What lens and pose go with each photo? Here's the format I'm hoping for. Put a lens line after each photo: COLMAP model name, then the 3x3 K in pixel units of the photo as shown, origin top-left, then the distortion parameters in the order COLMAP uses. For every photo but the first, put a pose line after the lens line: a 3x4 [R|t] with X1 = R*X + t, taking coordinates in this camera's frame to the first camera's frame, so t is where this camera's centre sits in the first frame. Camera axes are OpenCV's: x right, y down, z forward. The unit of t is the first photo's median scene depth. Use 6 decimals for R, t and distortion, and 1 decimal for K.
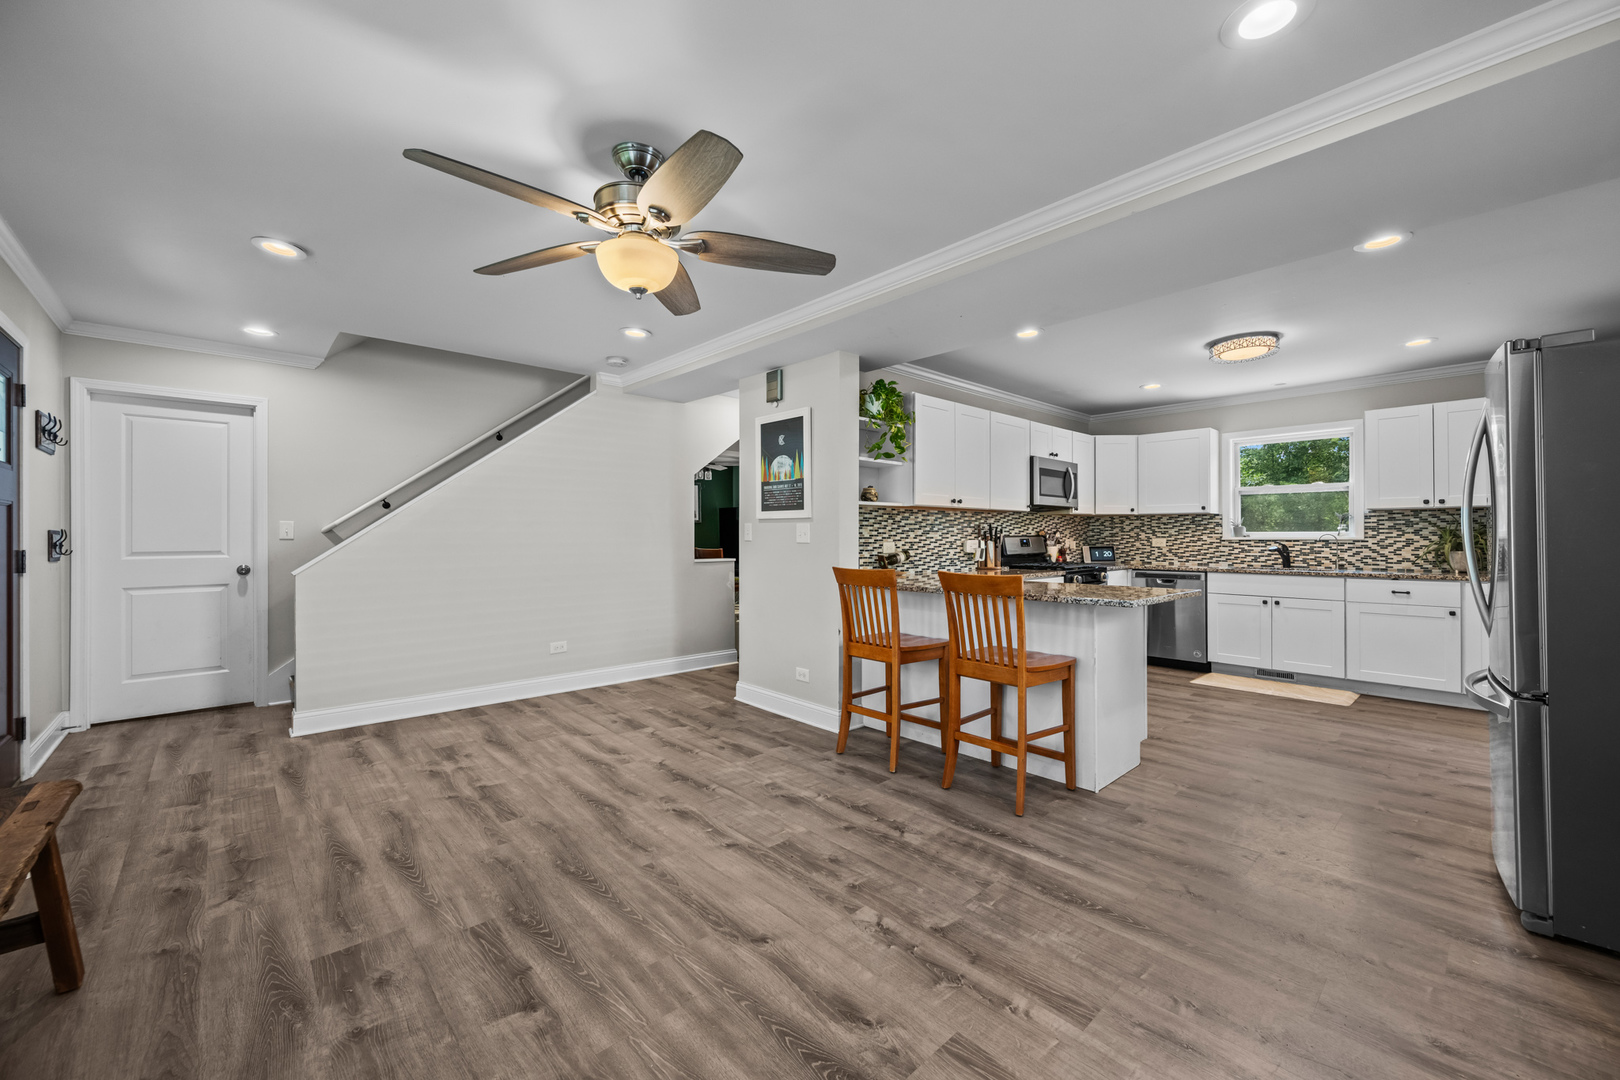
lens RADIAL K [[635.2, 0, 820.2], [0, 635.2, 531.0], [0, 0, 1]] dist [-0.000439, -0.000115]
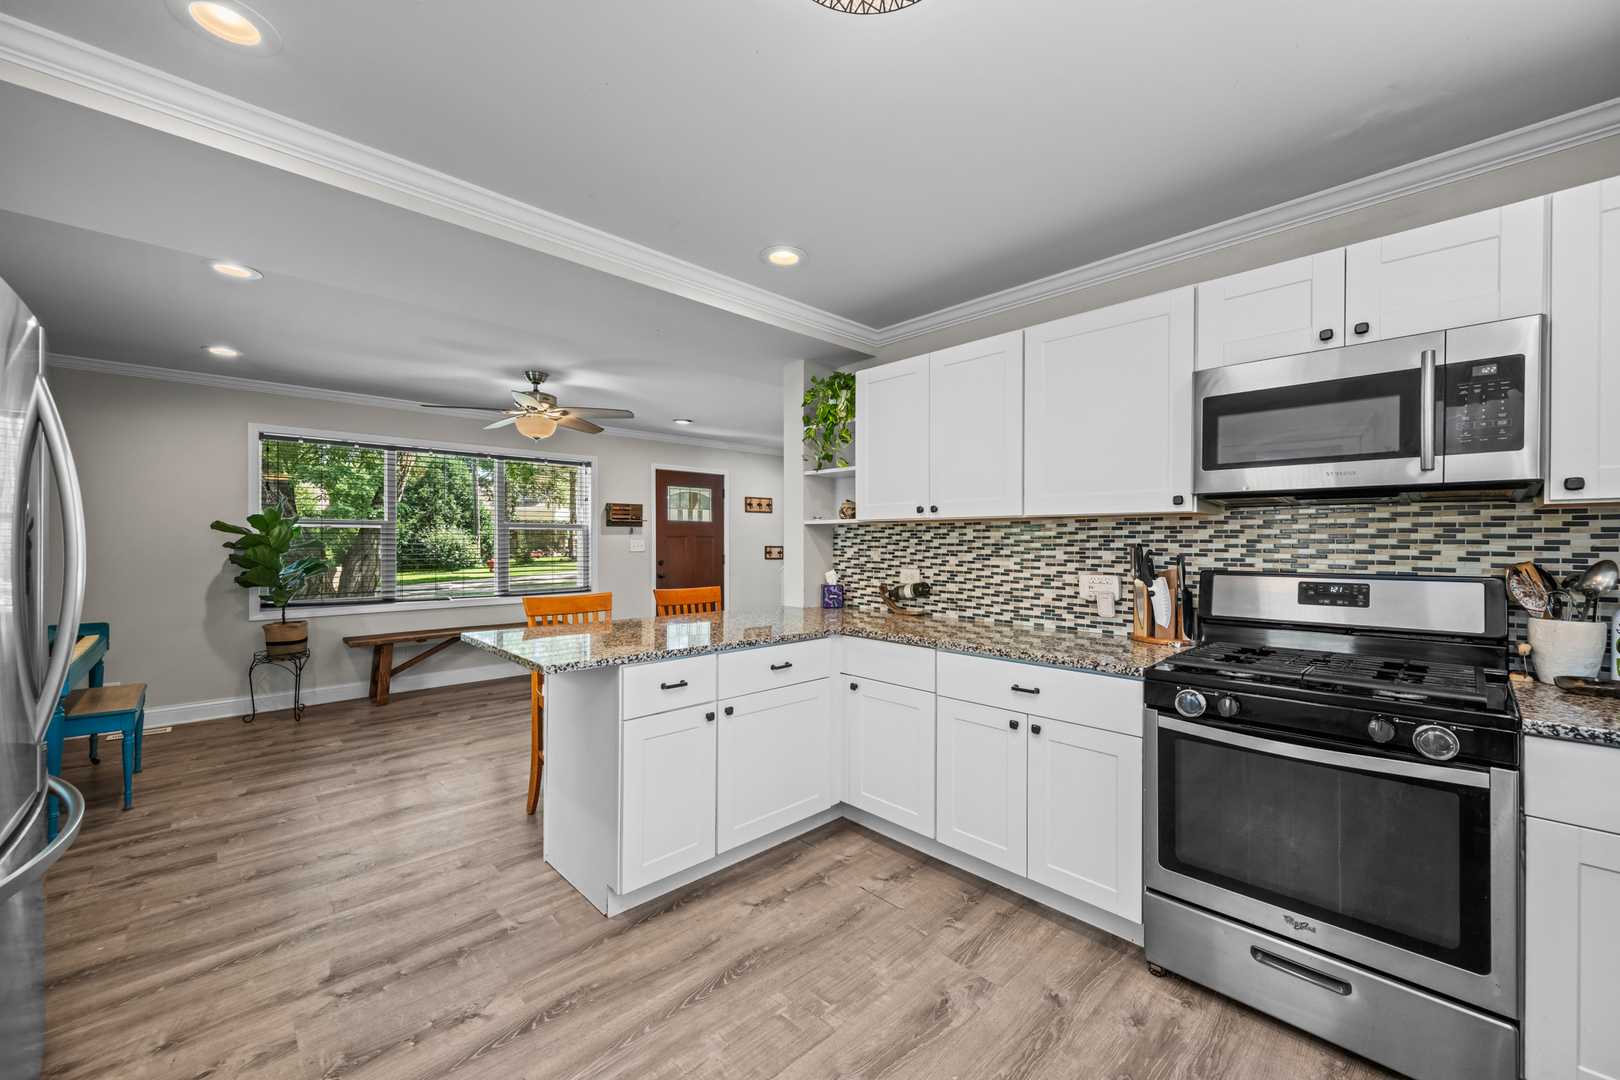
lens RADIAL K [[635.2, 0, 816.1], [0, 635.2, 541.1], [0, 0, 1]] dist [-0.000439, -0.000115]
pose [[0.013003, 0.001569, -0.999914, 0.821866], [0.005371, 0.999984, 0.001639, -0.016338], [0.999901, -0.005392, 0.012994, 0.853439]]
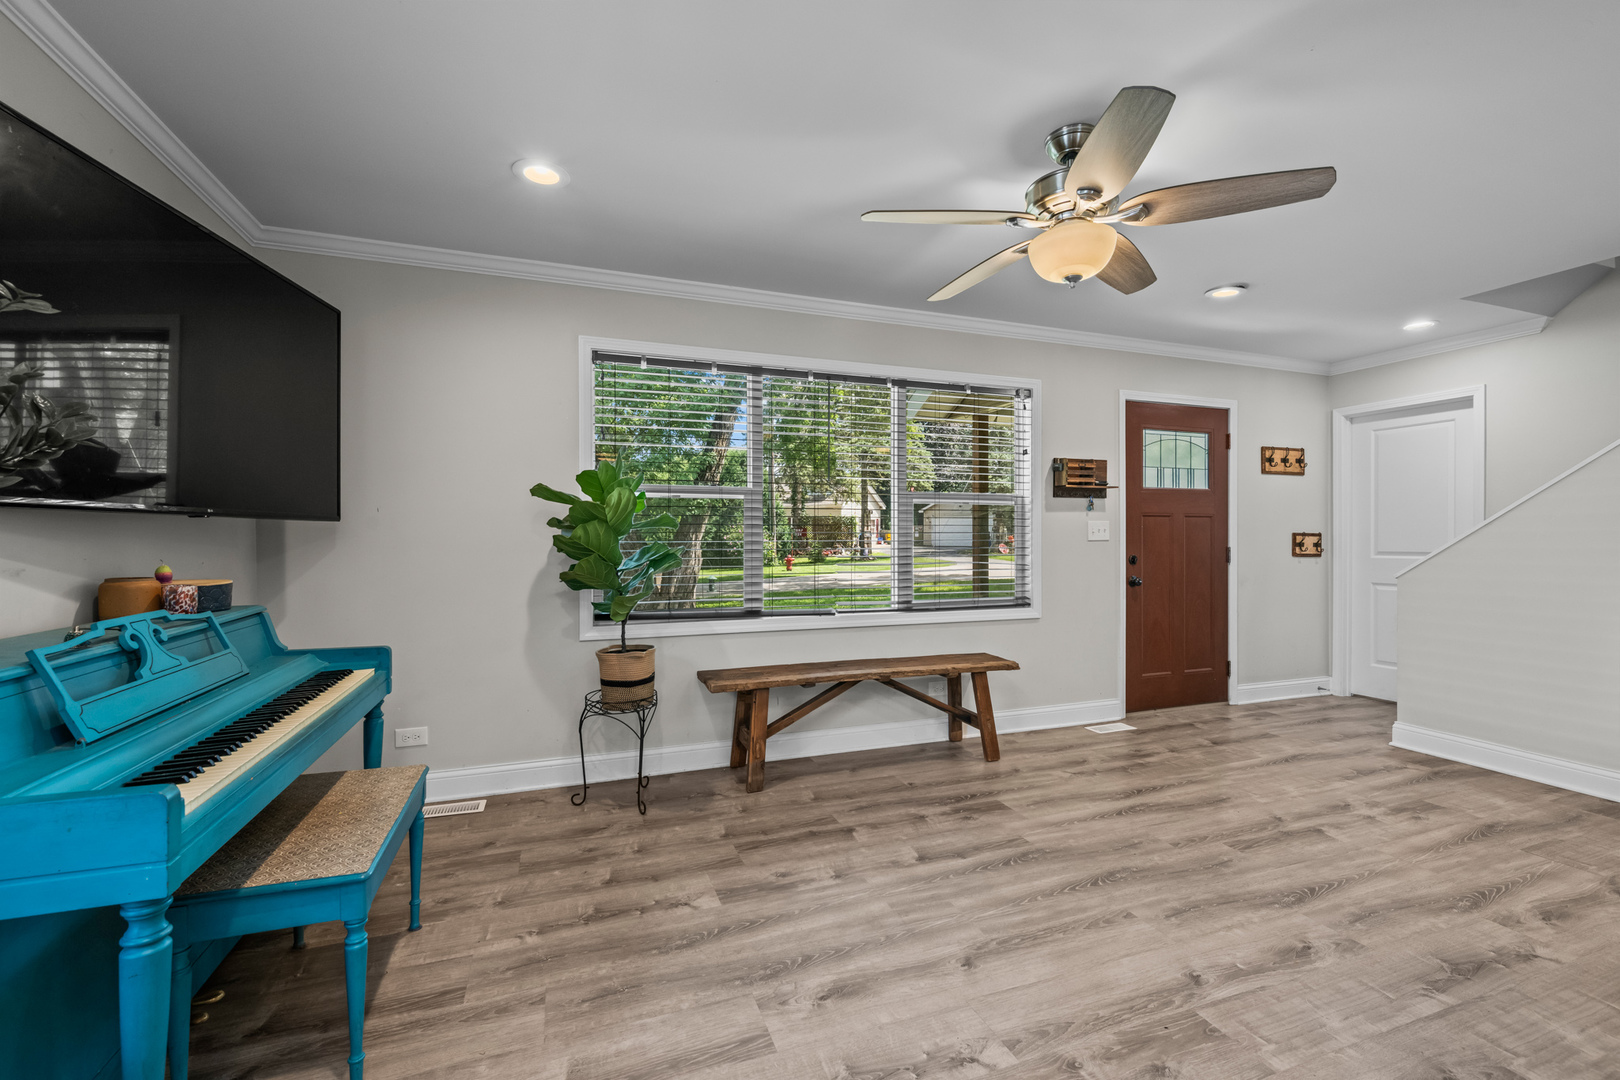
lens RADIAL K [[700.6, 0, 820.3], [0, 700.6, 537.7], [0, 0, 1]] dist [-0.000488, 0.000533]
pose [[-0.384962, -0.000652, -0.922932, 0.377611], [0.006962, 0.999969, -0.003610, 0.005619], [0.922906, -0.007816, -0.384945, 0.476764]]
